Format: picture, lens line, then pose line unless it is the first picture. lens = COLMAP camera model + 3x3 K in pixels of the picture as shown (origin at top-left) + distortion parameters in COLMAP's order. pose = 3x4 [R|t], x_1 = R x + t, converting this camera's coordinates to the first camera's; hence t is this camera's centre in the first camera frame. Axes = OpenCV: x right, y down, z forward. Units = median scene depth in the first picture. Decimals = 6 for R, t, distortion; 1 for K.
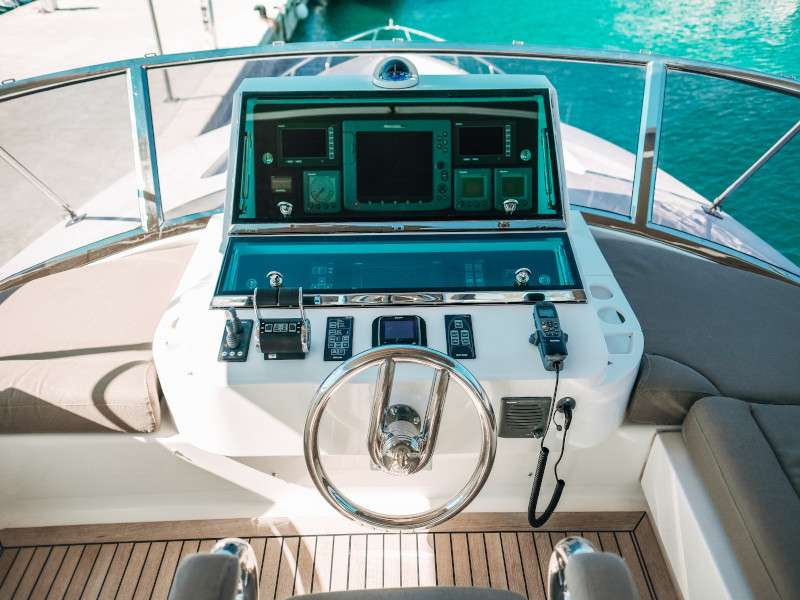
lens RADIAL K [[569.8, 0, 401.7], [0, 569.8, 250.4], [0, 0, 1]] dist [-0.025306, 0.001364]
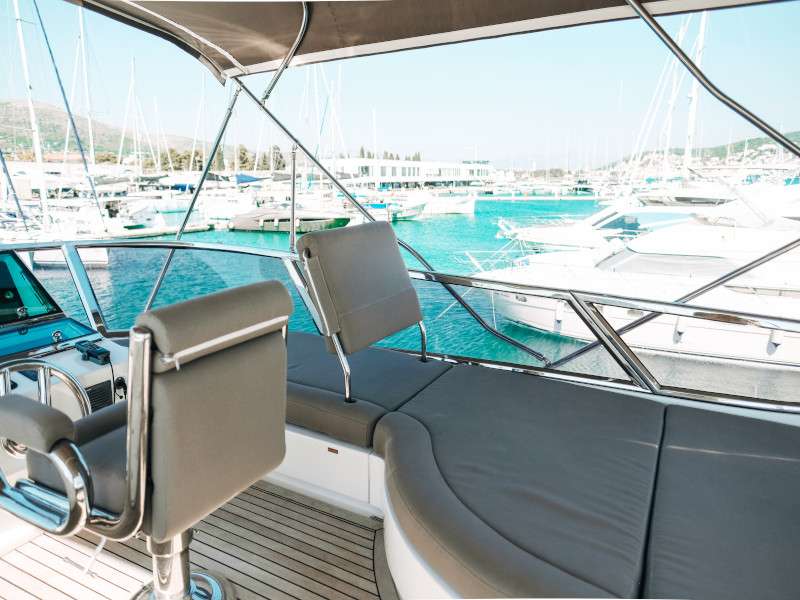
lens RADIAL K [[556.0, 0, 401.9], [0, 556.0, 273.2], [0, 0, 1]] dist [0.039252, 0.042994]
pose [[0.481826, -0.144415, 0.864285, -0.619434], [0.500605, 0.854888, -0.136235, 0.550706], [-0.719193, 0.498307, 0.484202, -0.516130]]
